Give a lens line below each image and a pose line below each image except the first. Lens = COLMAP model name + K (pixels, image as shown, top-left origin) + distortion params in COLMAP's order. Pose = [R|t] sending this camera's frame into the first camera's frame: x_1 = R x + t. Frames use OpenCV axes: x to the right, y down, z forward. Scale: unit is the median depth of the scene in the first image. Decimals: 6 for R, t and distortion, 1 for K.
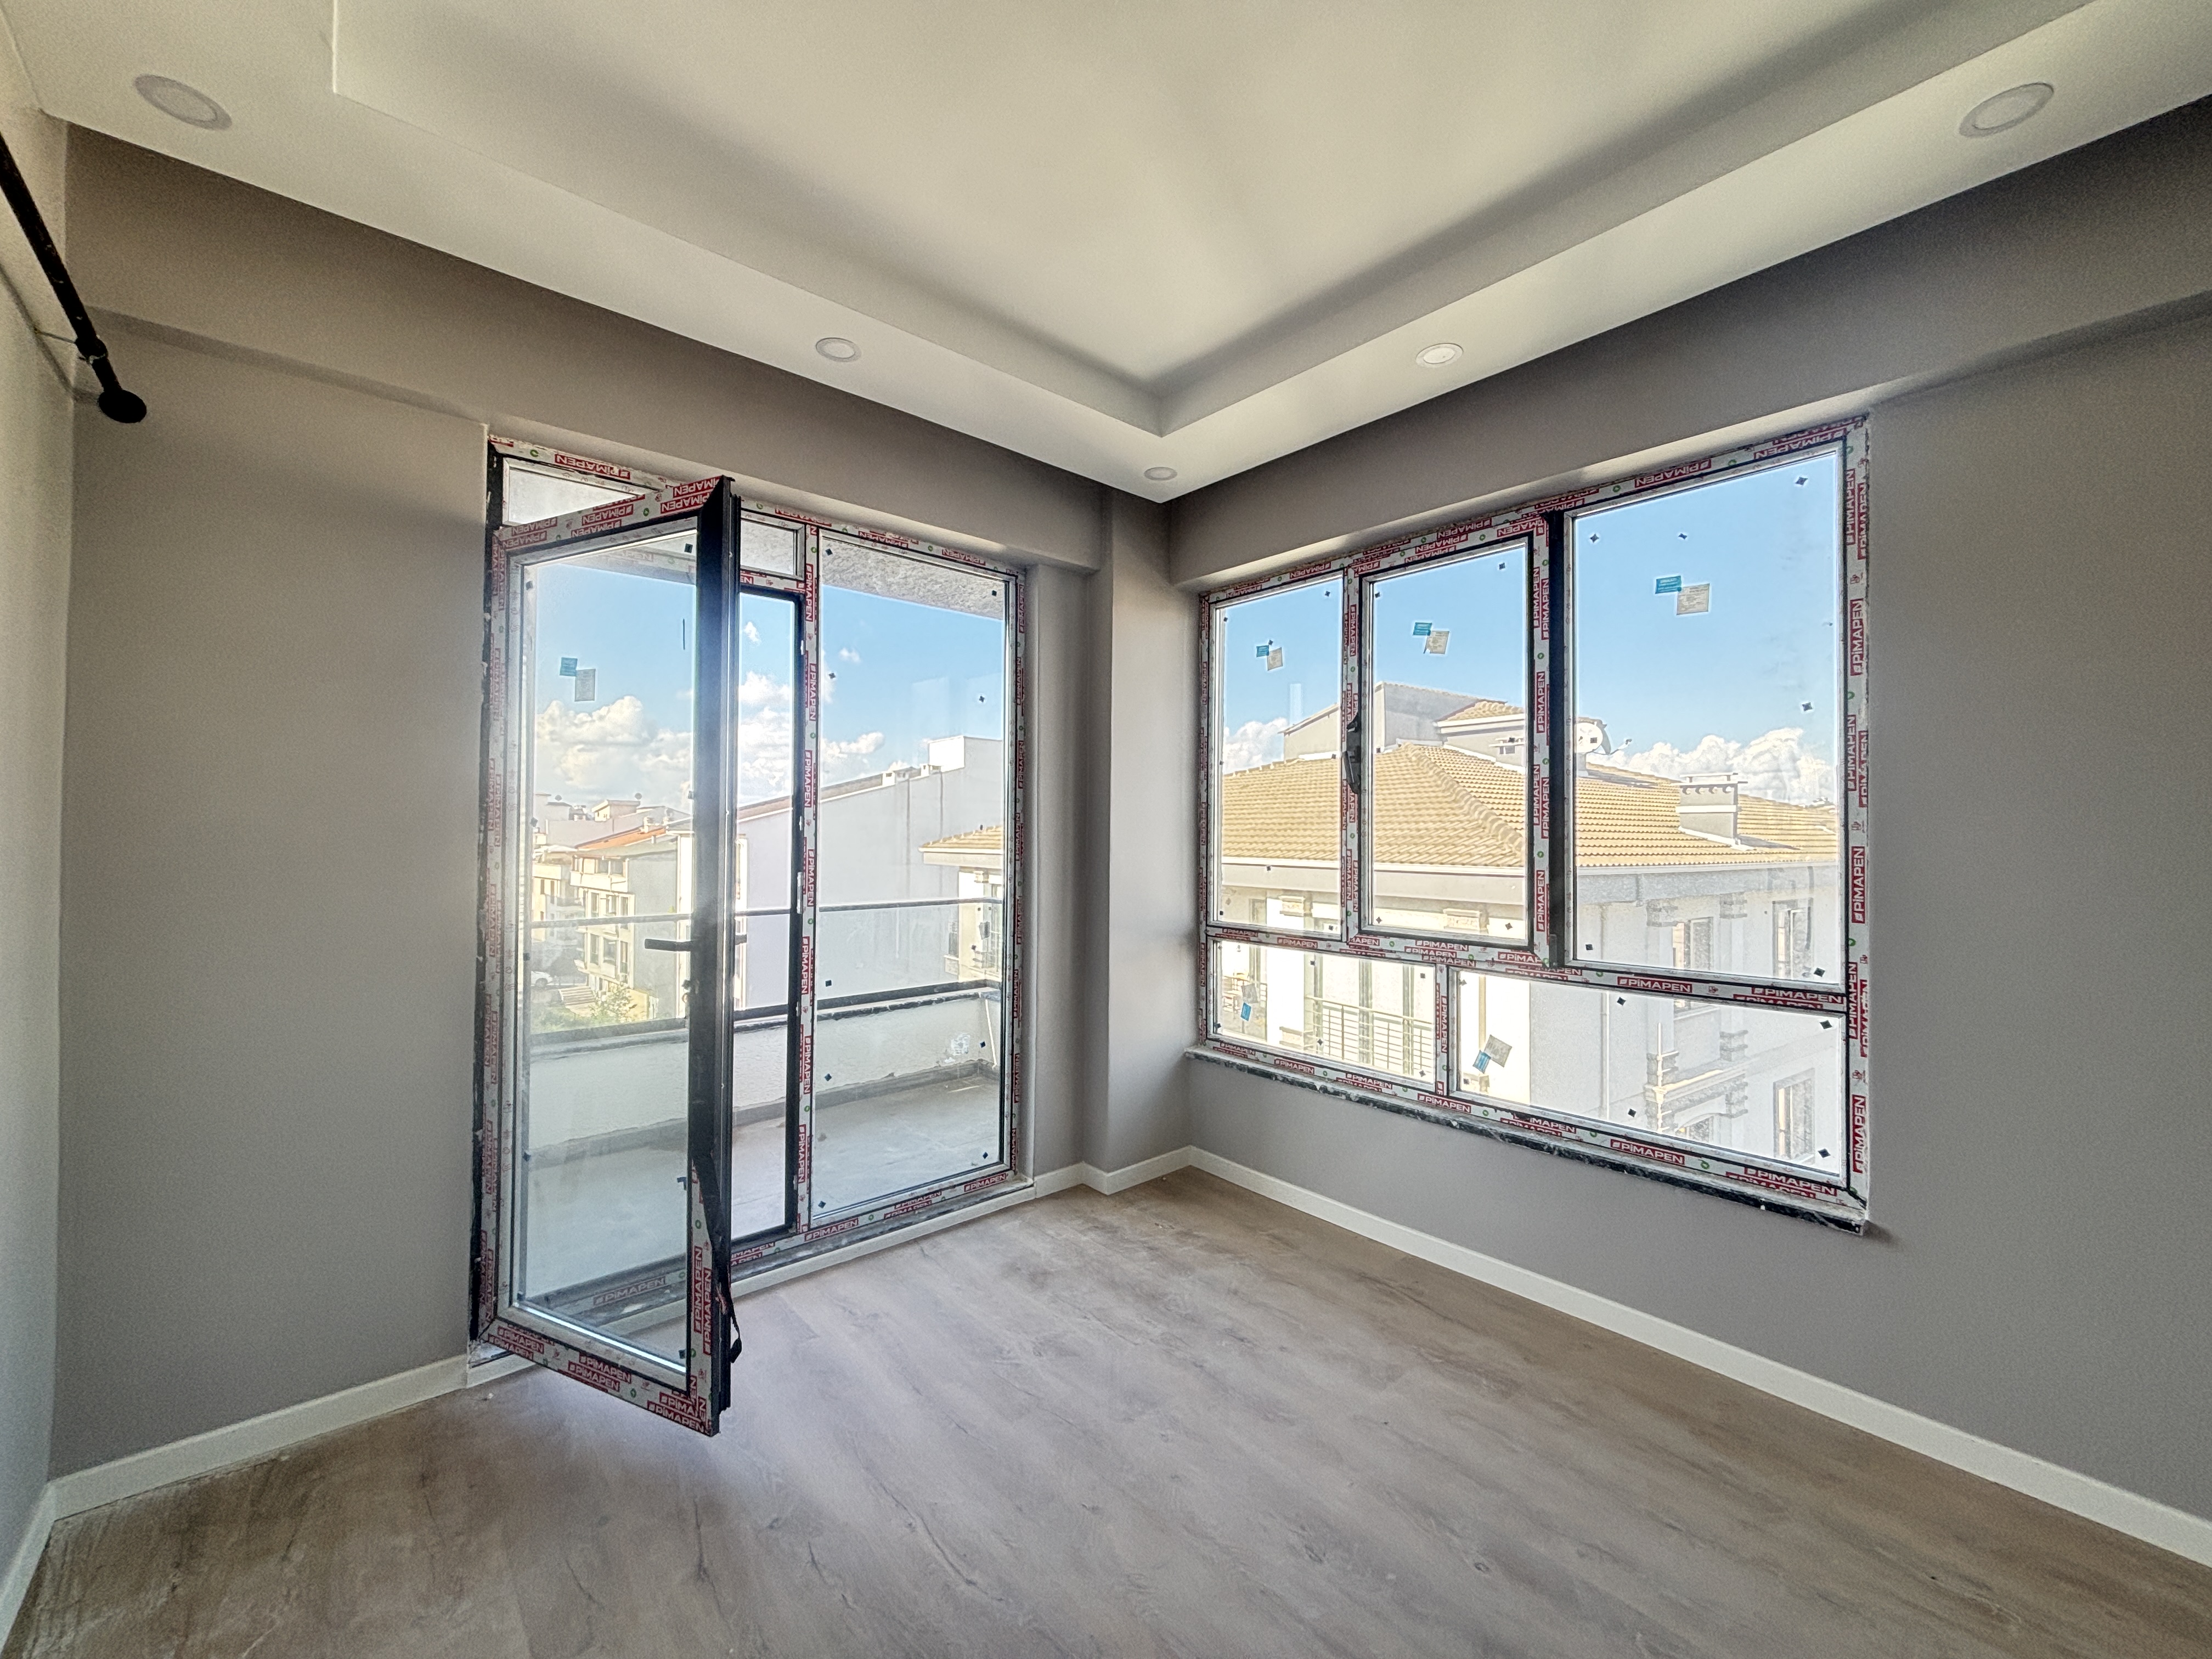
lens RADIAL K [[891.3, 0, 1104.1], [0, 891.3, 828.1], [0, 0, 1]] dist [0.003859, -0.001515]
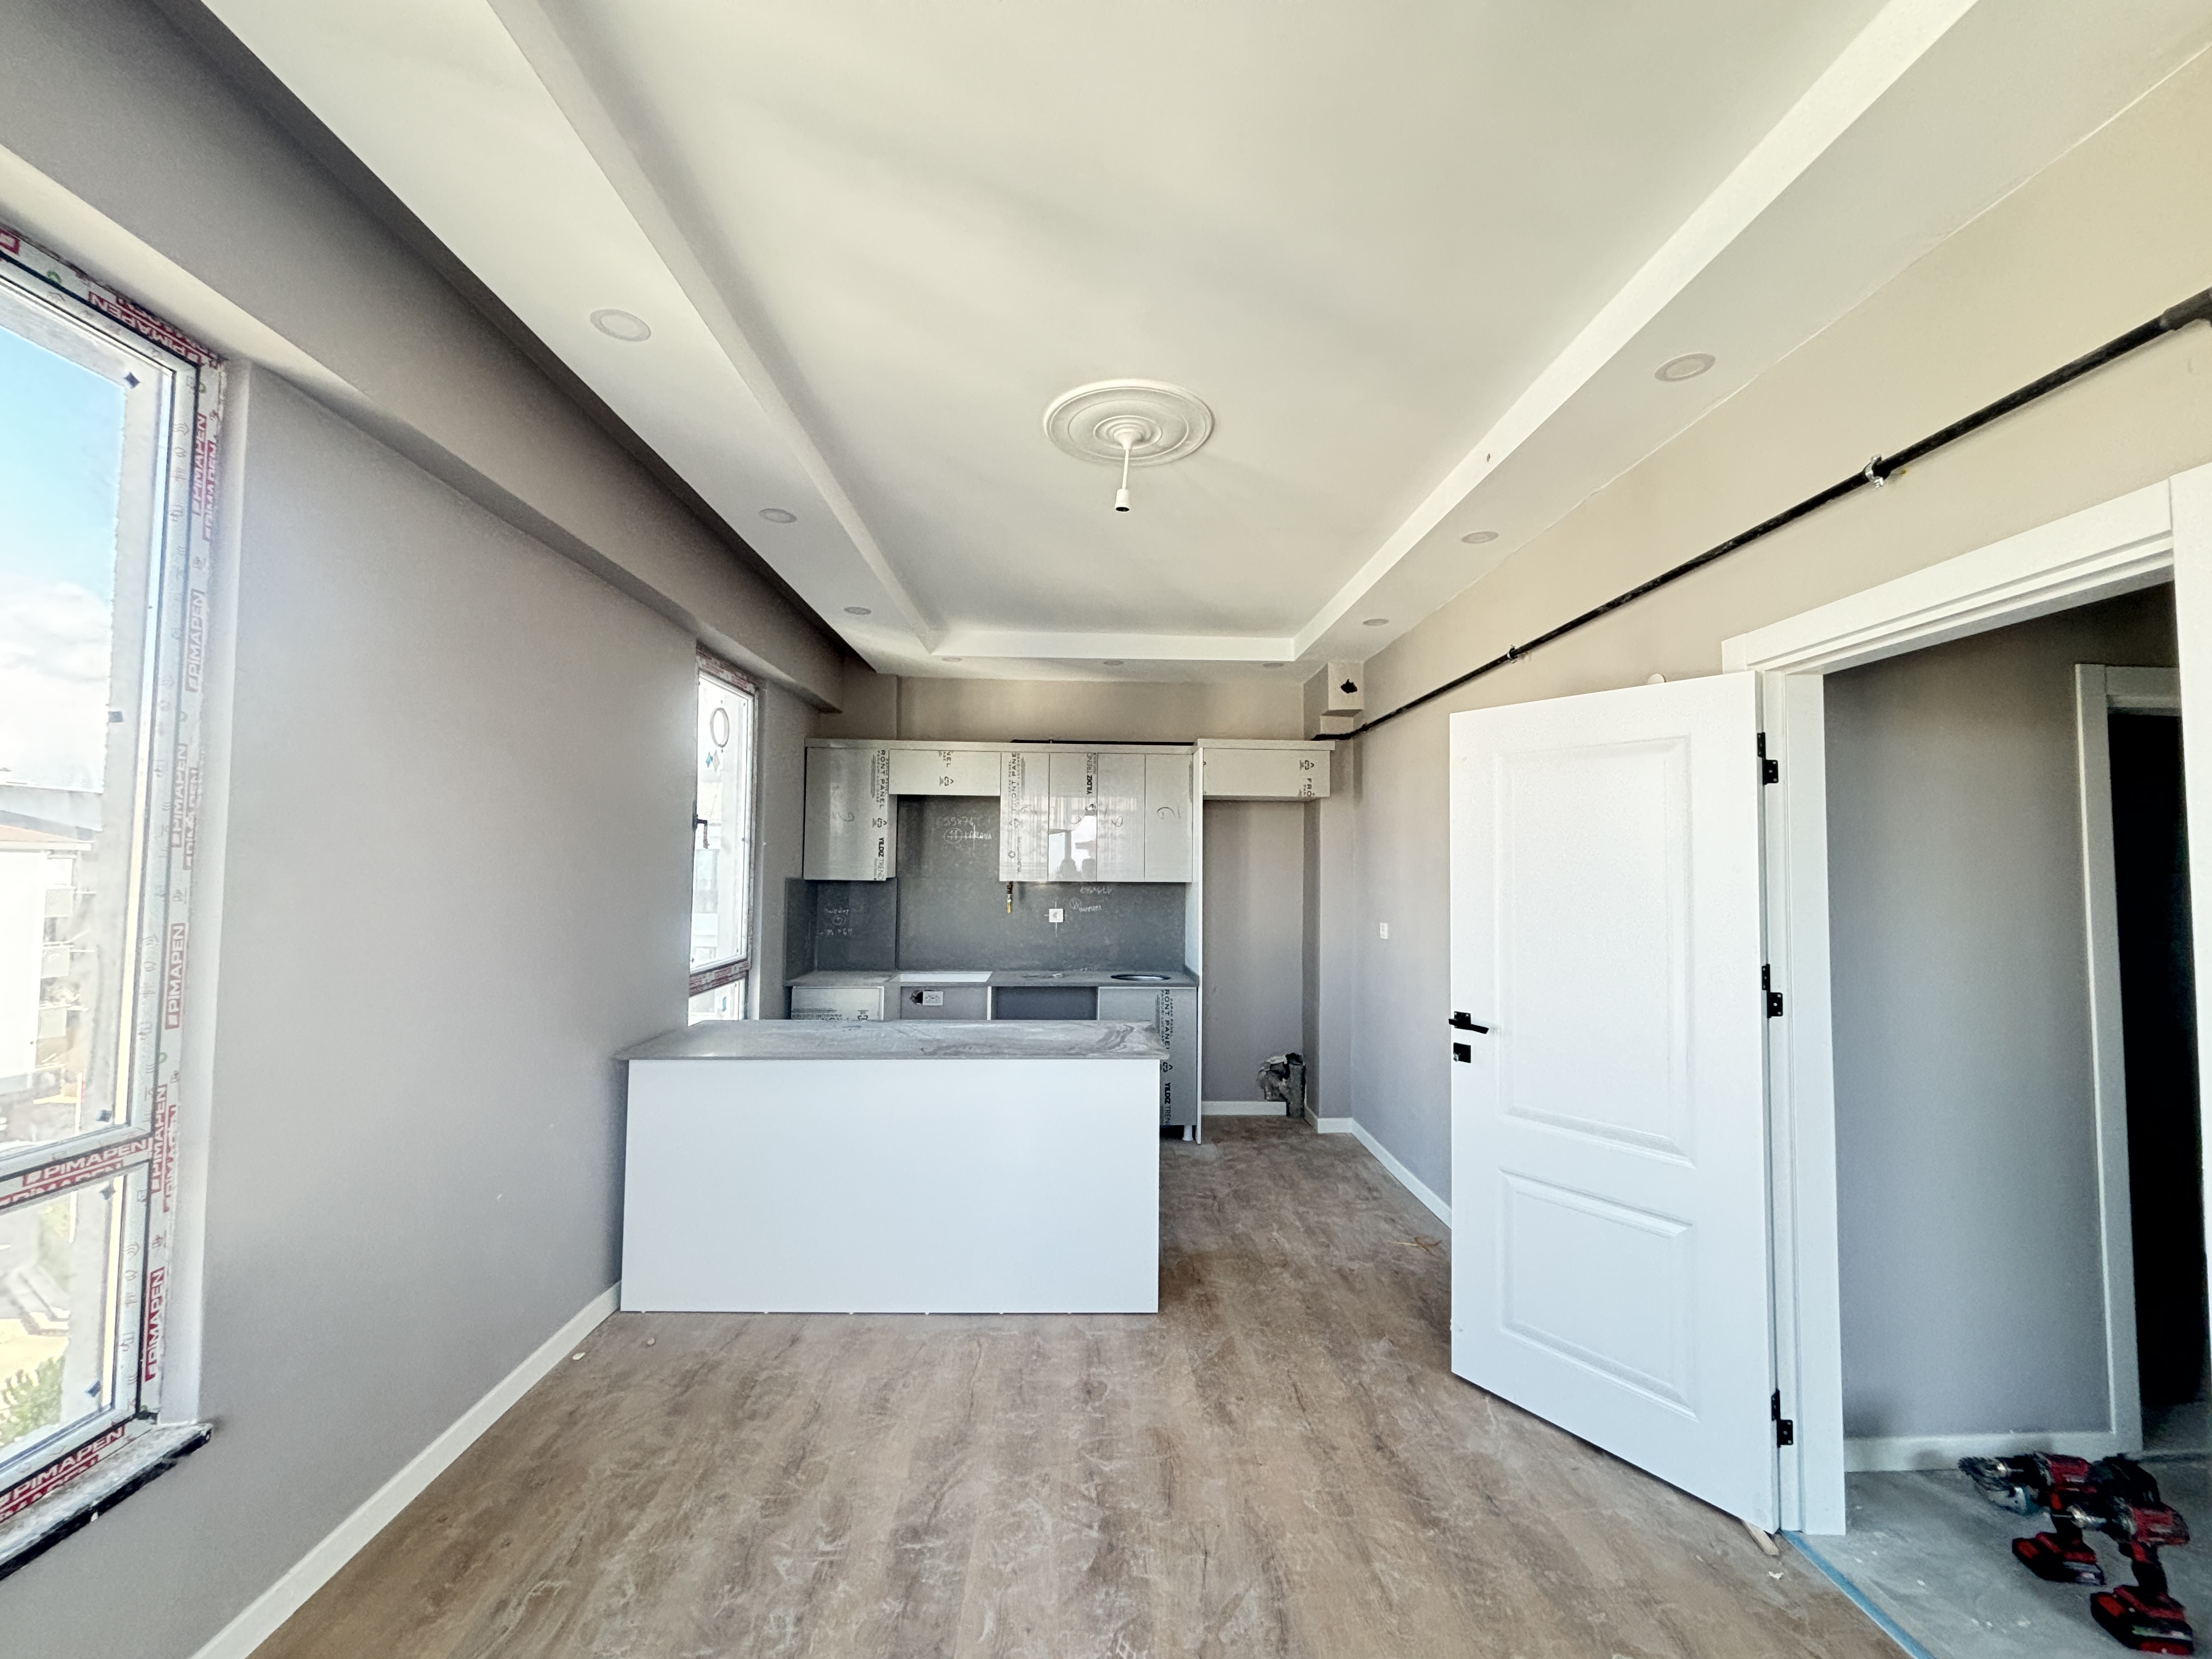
lens RADIAL K [[891.3, 0, 1116.6], [0, 891.3, 825.0], [0, 0, 1]] dist [0.003859, -0.001515]
pose [[-0.781853, 0.019506, 0.623157, -0.172900], [-0.018160, 0.998374, -0.054036, -0.027322], [-0.623198, -0.053565, -0.780228, 0.869066]]
